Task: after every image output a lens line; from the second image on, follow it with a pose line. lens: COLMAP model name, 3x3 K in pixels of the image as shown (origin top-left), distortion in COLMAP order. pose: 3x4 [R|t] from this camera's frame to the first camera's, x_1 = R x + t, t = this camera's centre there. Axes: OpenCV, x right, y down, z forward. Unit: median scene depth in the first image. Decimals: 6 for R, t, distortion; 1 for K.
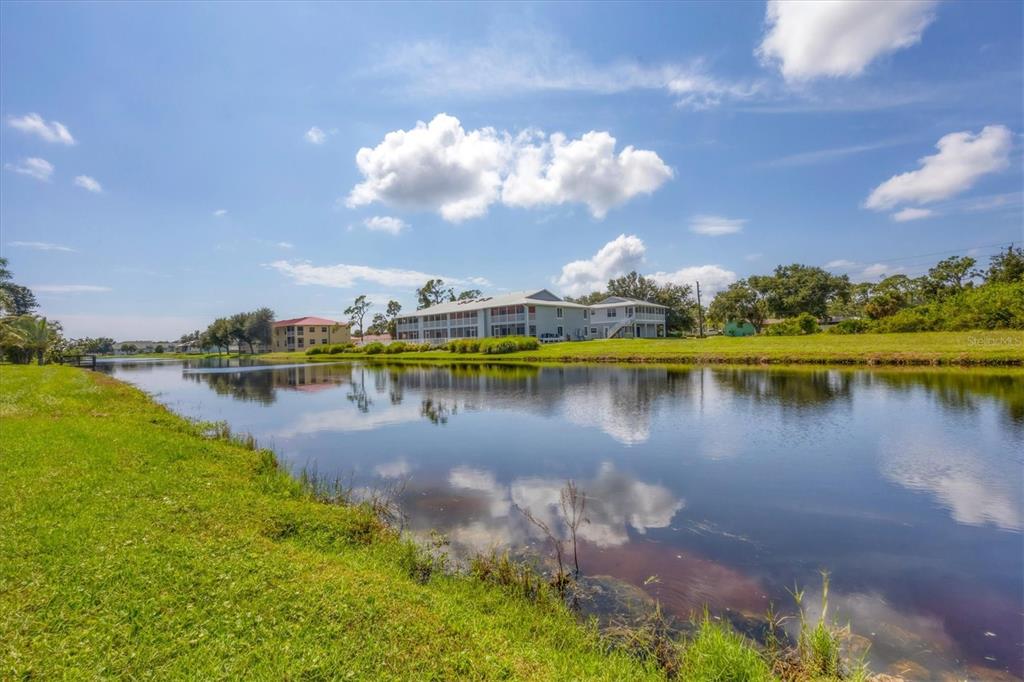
lens RADIAL K [[417.0, 0, 516.2], [0, 417.0, 339.2], [0, 0, 1]] dist [-0.006023, 0.000262]
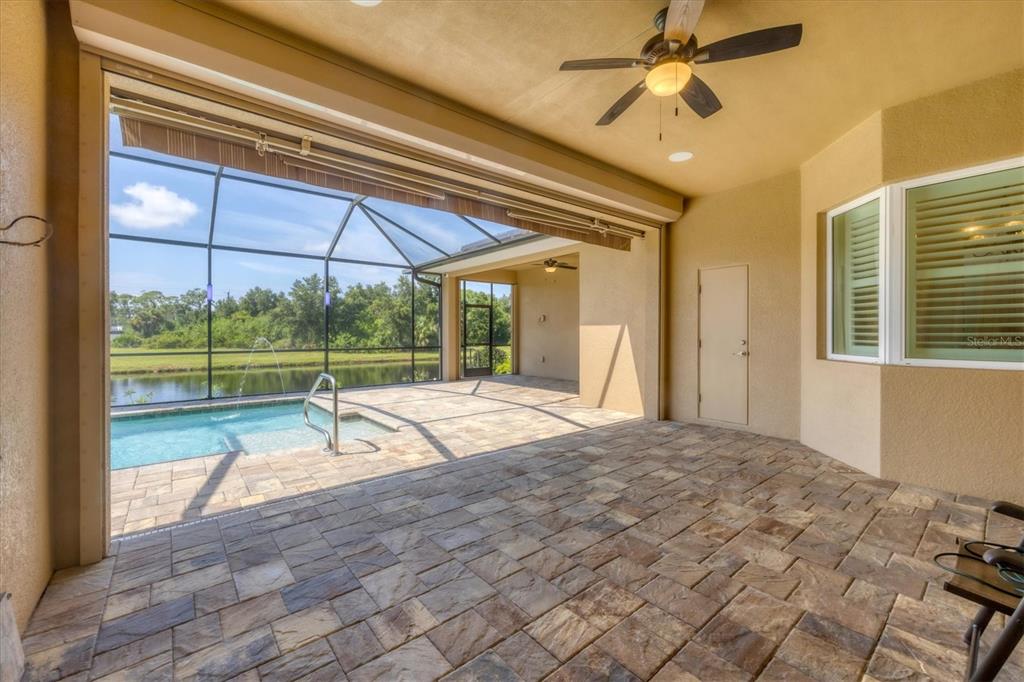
lens RADIAL K [[417.7, 0, 511.7], [0, 417.7, 338.4], [0, 0, 1]] dist [-0.003877, -0.000101]
pose [[0.106231, 0.022899, 0.994078, -0.199156], [-0.016031, 0.999644, -0.021315, -0.019494], [-0.994212, -0.013671, 0.106561, -0.181722]]
